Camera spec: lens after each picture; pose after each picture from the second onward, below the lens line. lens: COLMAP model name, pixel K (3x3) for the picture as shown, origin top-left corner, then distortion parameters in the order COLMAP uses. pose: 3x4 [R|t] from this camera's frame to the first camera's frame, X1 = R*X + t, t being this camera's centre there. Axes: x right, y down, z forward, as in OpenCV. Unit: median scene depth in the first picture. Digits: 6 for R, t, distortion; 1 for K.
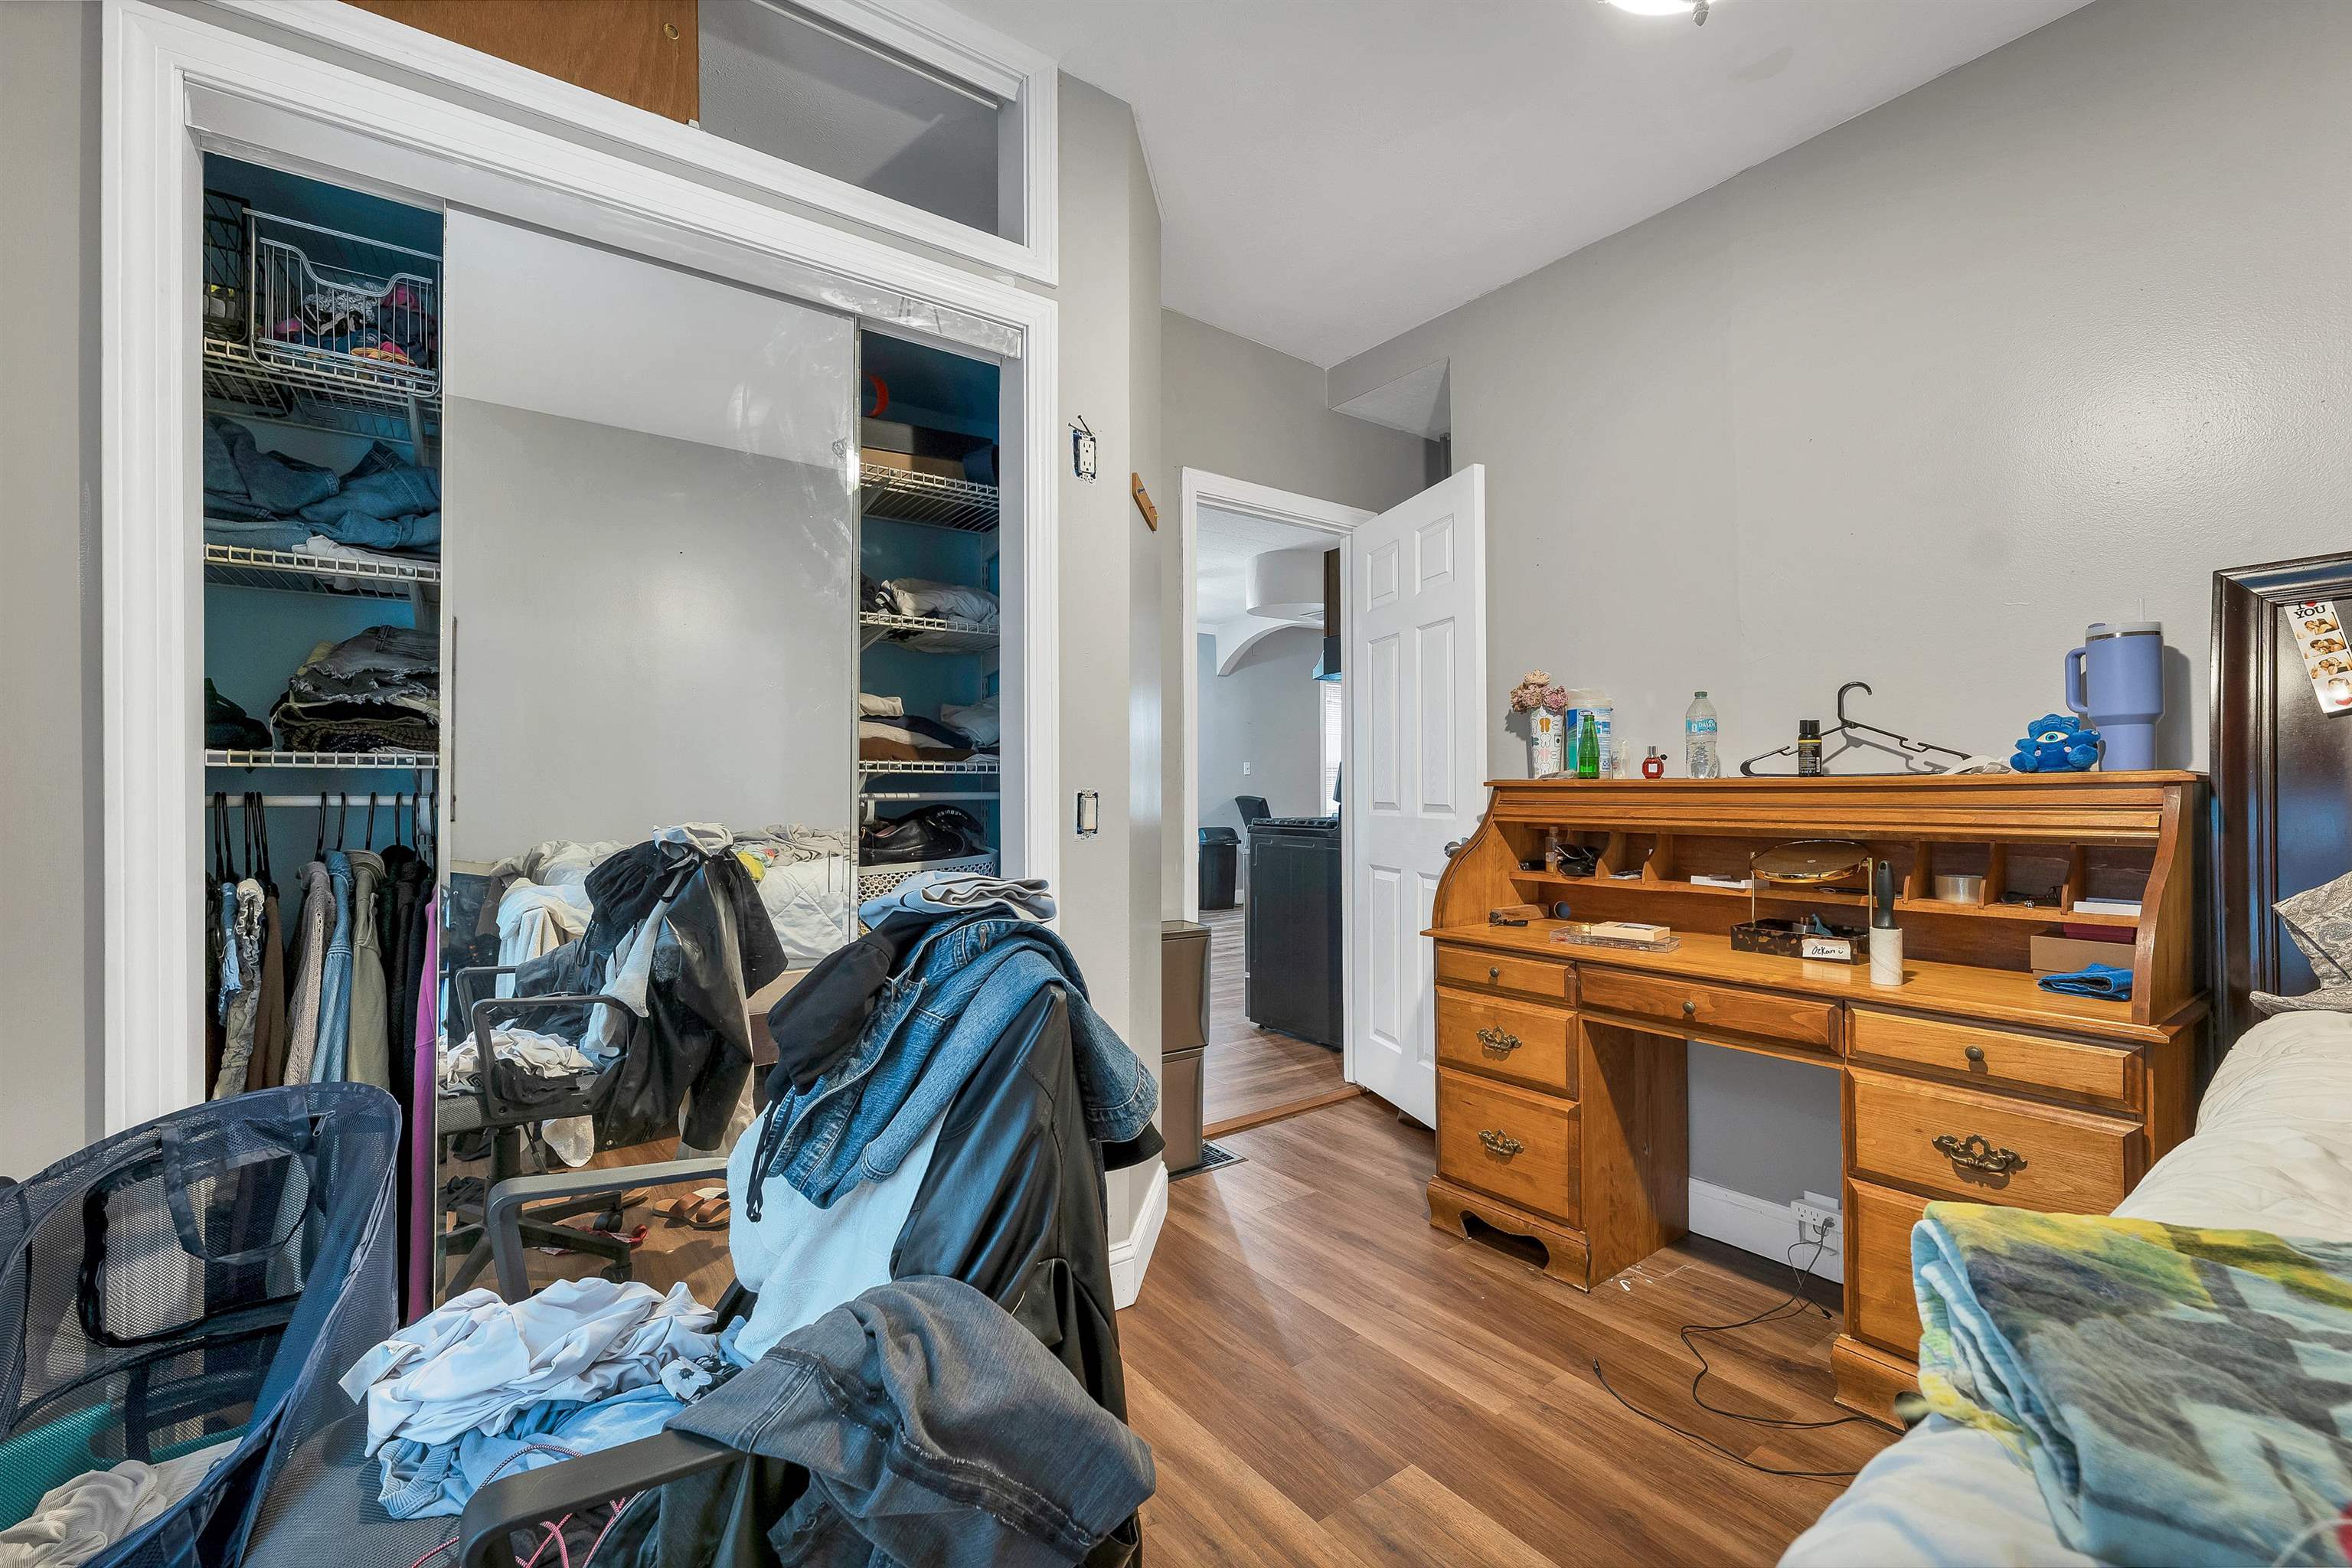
lens RADIAL K [[983.4, 0, 1176.0], [0, 983.4, 784.0], [0, 0, 1]] dist [0.000268, 0.000254]
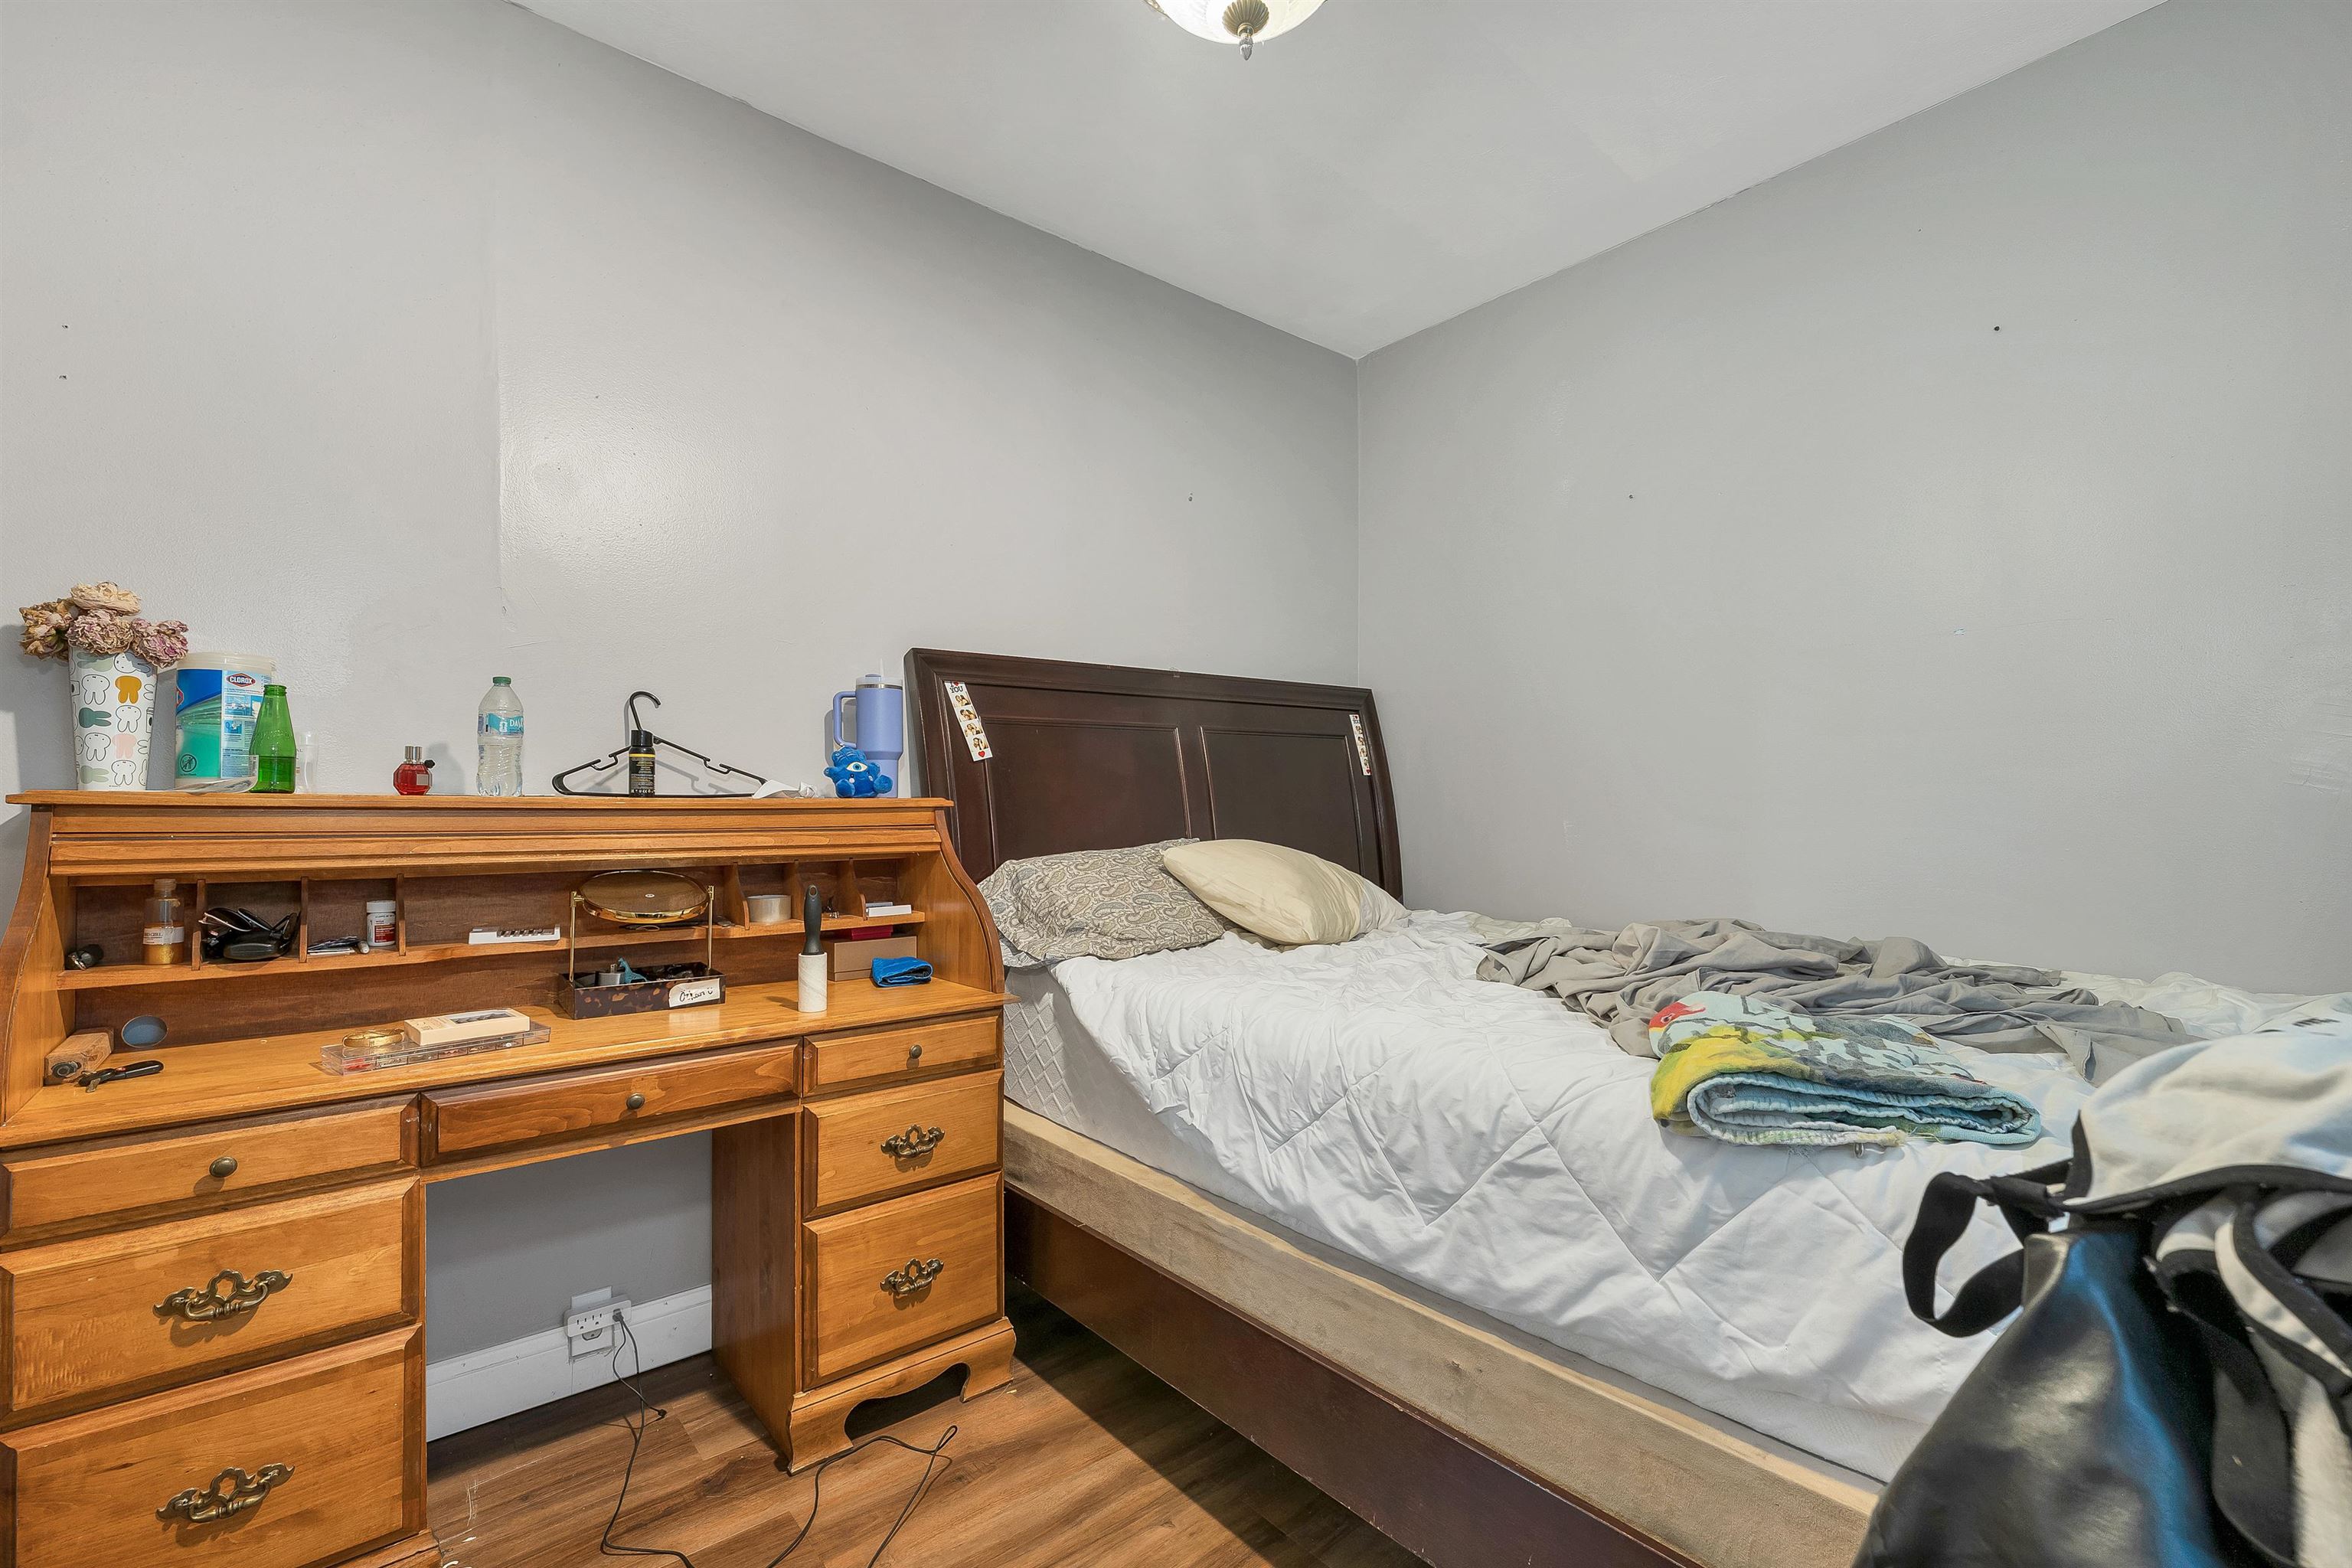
lens RADIAL K [[977.1, 0, 1176.5], [0, 977.1, 815.9], [0, 0, 1]] dist [-0.000841, -0.000221]
pose [[-0.042367, 0.001744, 0.999101, -0.219792], [-0.004930, 0.999986, -0.001954, 0.008290], [-0.999090, -0.005008, -0.042358, 0.566574]]
